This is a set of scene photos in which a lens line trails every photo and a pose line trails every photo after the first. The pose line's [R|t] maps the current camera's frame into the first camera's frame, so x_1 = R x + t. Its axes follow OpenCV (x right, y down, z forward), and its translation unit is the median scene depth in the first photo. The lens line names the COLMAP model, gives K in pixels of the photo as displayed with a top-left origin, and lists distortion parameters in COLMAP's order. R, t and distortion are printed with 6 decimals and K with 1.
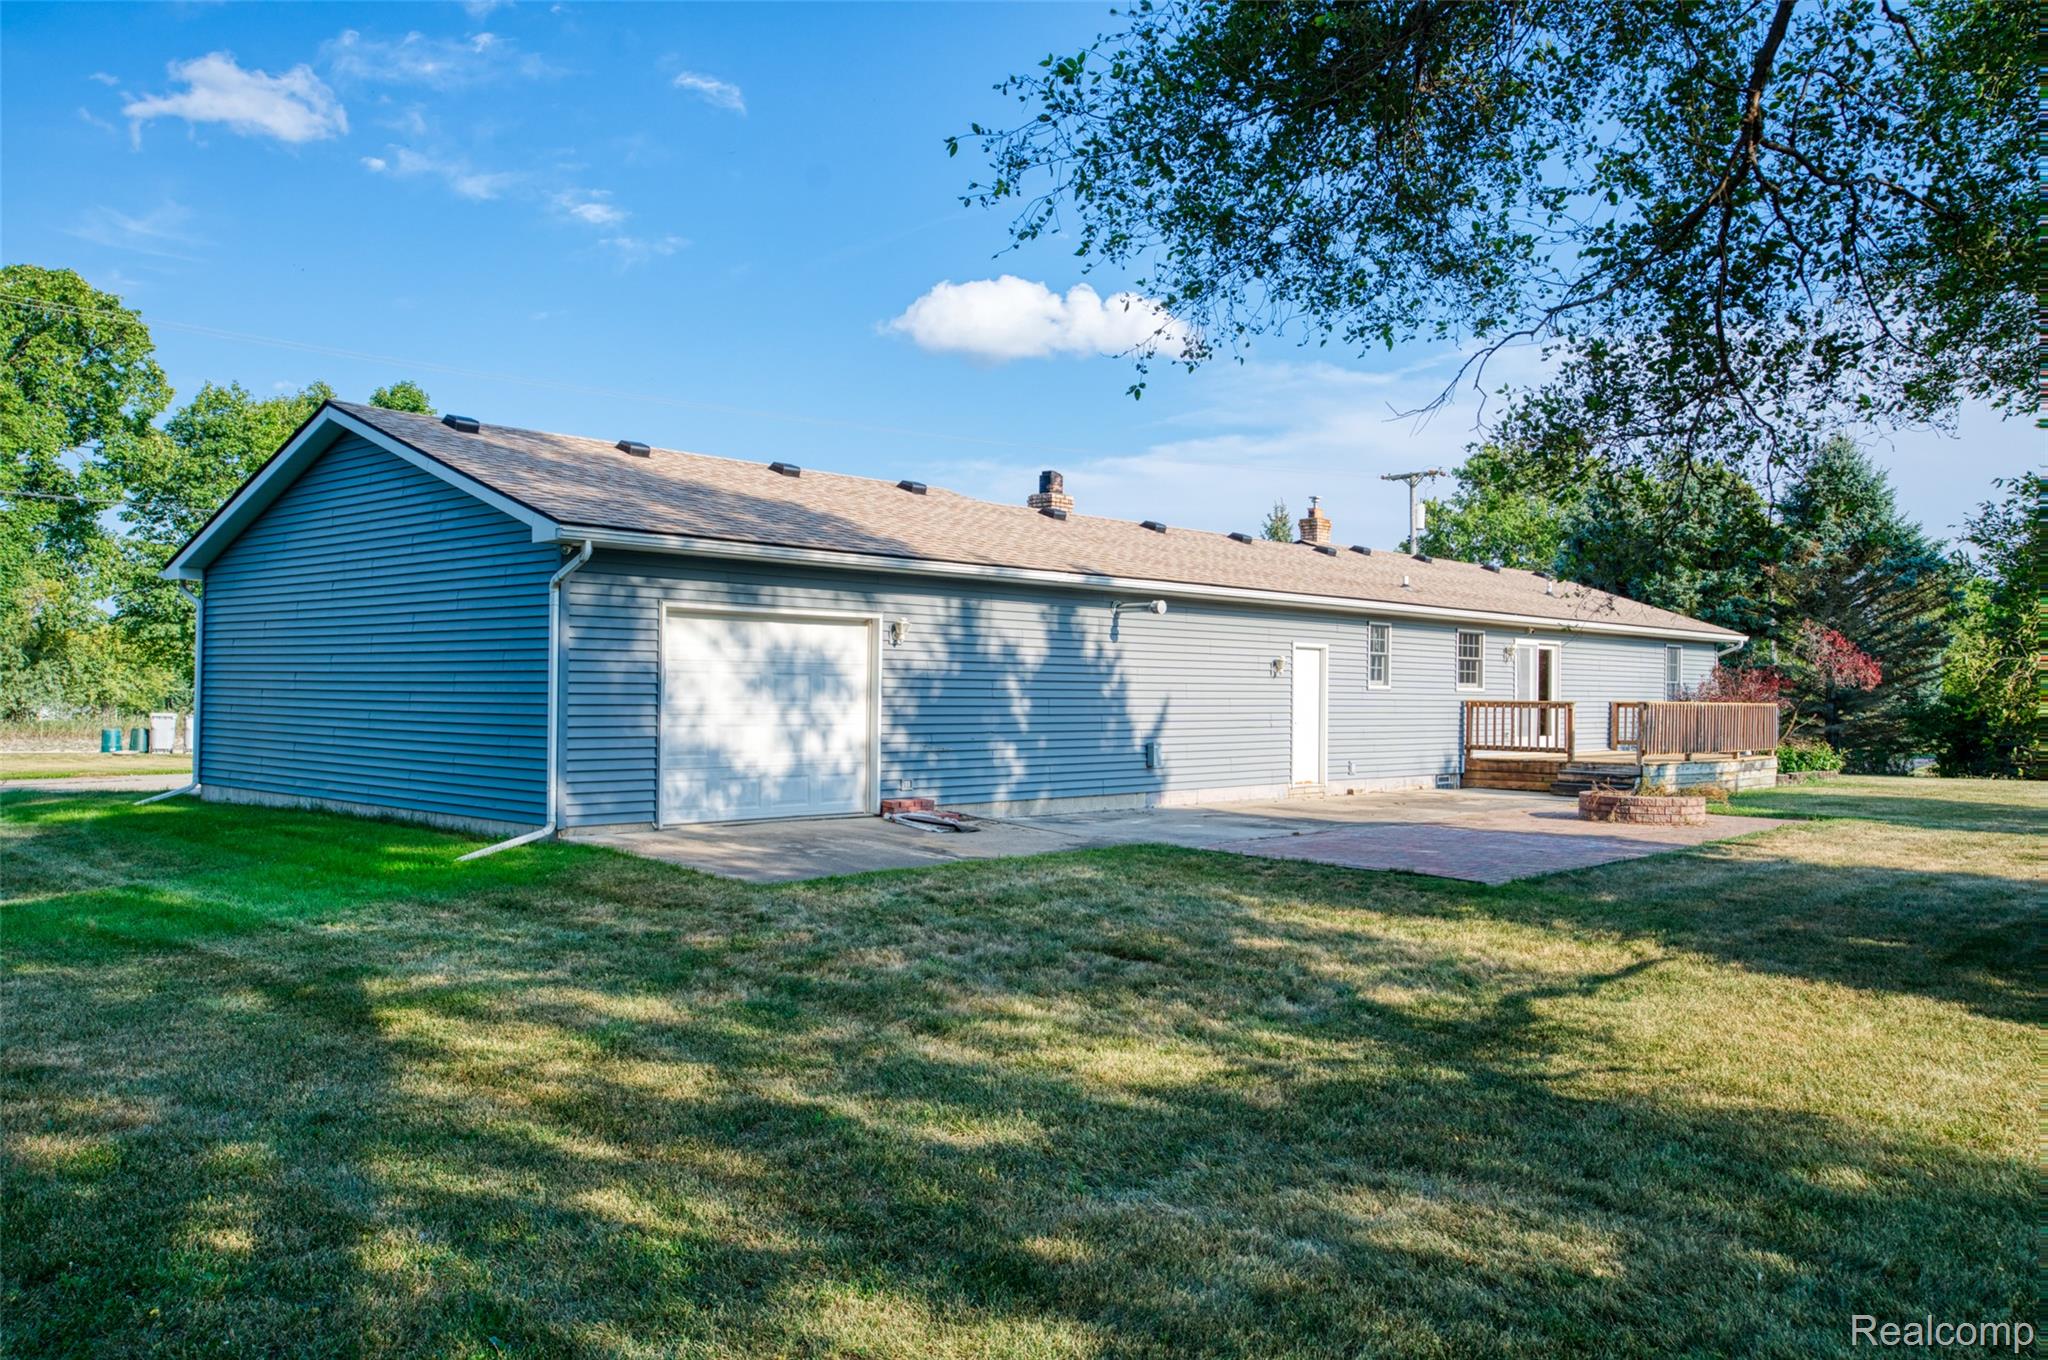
lens RADIAL K [[1636.8, 0, 1021.5], [0, 1636.8, 680.3], [0, 0, 1]] dist [0.112078, 0.000984]
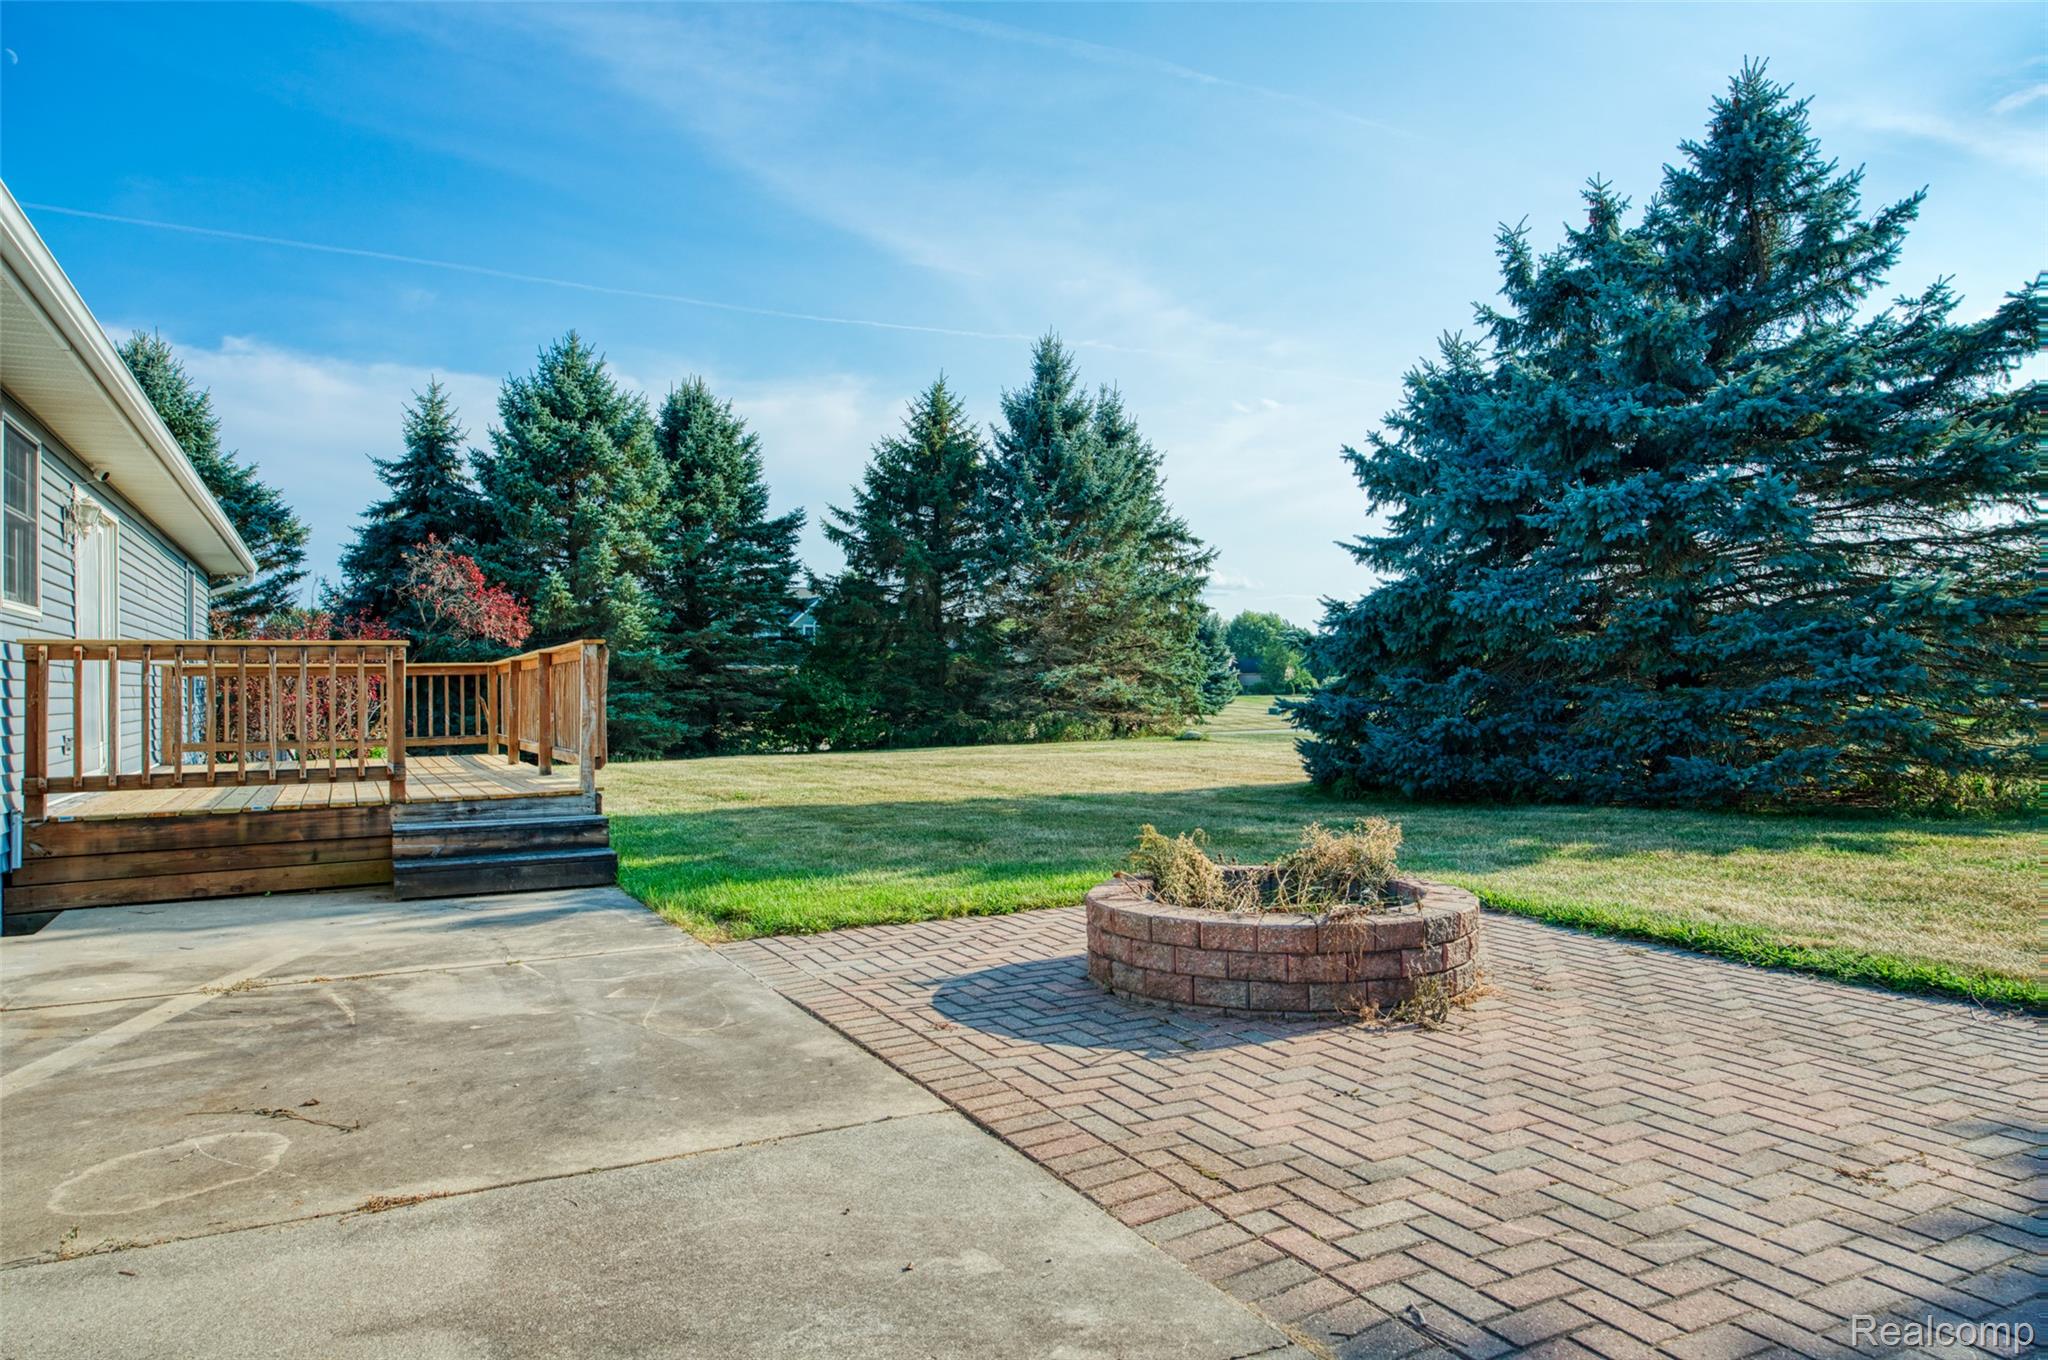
lens RADIAL K [[1317.8, 0, 1025.8], [0, 1317.8, 664.4], [0, 0, 1]] dist [-0.010650, 0.001506]
pose [[0.340767, -0.001435, 0.940147, 0.081302], [0.011689, 0.999928, -0.002711, 0.016727], [-0.940075, 0.011913, 0.340759, 0.630234]]
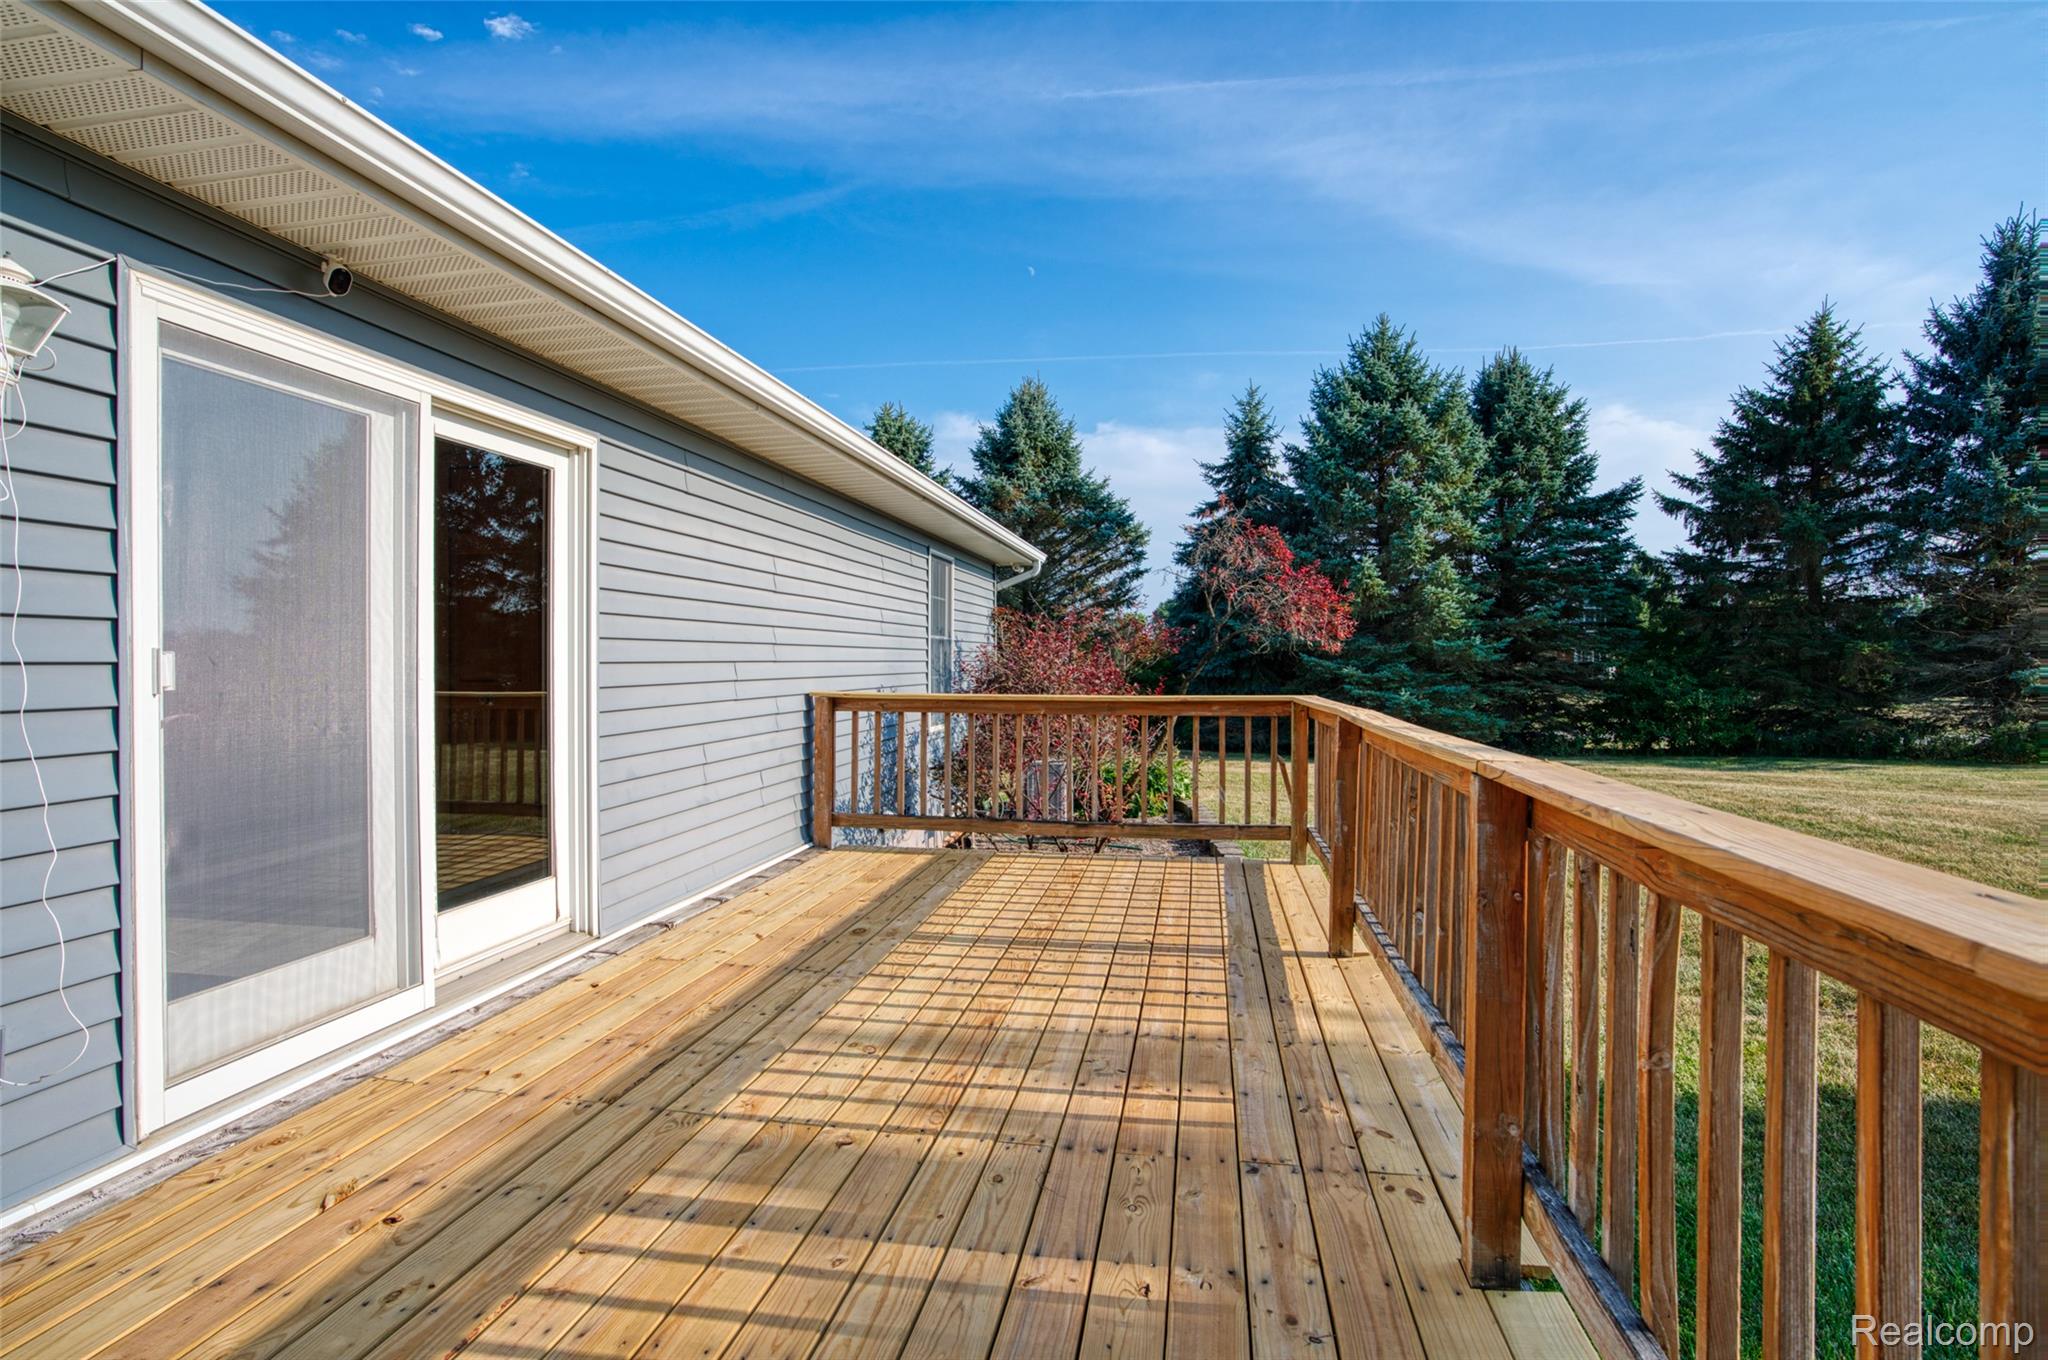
lens RADIAL K [[981.2, 0, 1037.6], [0, 981.2, 647.6], [0, 0, 1]] dist [-0.026696, 0.000556]
pose [[0.841170, -0.004901, 0.540749, 0.289142], [0.004777, 0.999987, 0.001632, 0.003887], [-0.540750, 0.001210, 0.841182, 0.816184]]
